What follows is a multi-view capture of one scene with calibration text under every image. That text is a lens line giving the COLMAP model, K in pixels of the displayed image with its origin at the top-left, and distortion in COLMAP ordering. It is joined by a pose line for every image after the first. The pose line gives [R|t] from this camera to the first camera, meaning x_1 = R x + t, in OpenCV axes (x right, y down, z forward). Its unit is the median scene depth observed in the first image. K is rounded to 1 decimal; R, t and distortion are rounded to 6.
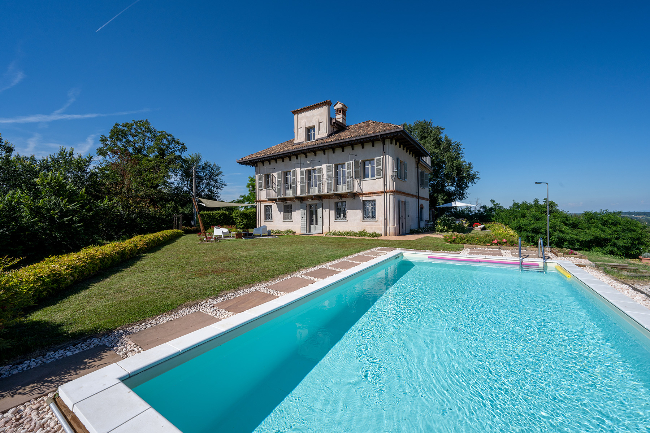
lens RADIAL K [[257.1, 0, 323.7], [0, 257.1, 214.6], [0, 0, 1]] dist [-0.001196, -0.000064]
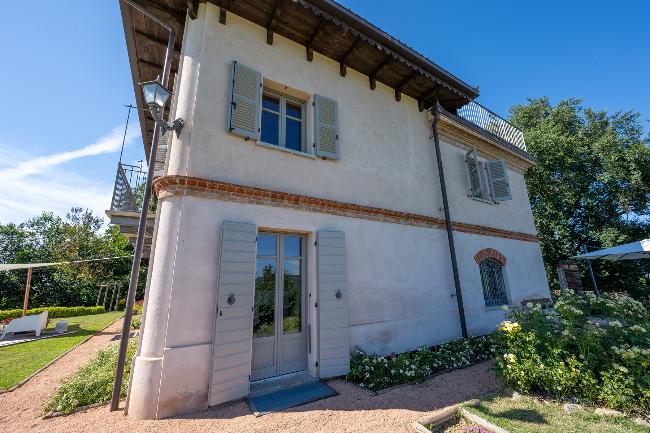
lens RADIAL K [[257.1, 0, 323.7], [0, 257.1, 214.6], [0, 0, 1]] dist [-0.001196, -0.000064]
pose [[0.895470, -0.110651, -0.431149, 0.396961], [0.003178, 0.970174, -0.242387, -0.009931], [0.445110, 0.215680, 0.869114, 0.738501]]
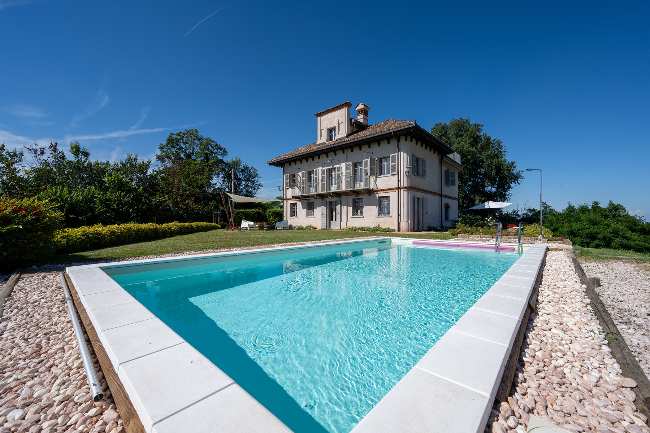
lens RADIAL K [[256.7, 0, 323.3], [0, 256.7, 218.8], [0, 0, 1]] dist [-0.000039, 0.000033]
pose [[0.986301, 0.015898, -0.164188, 0.093509], [-0.016592, 0.999858, -0.002854, 0.034449], [0.164119, 0.005539, 0.986425, -0.039530]]
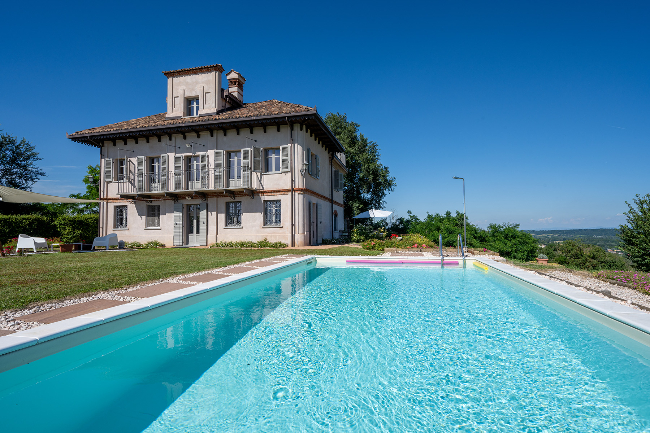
lens RADIAL K [[334.8, 0, 325.0], [0, 334.8, 216.5], [0, 0, 1]] dist [-0.002458, -0.000035]
pose [[0.942856, 0.020547, 0.332566, -0.005015], [-0.005697, 0.998945, -0.045568, 0.031978], [-0.333151, 0.041070, 0.941979, 0.010295]]
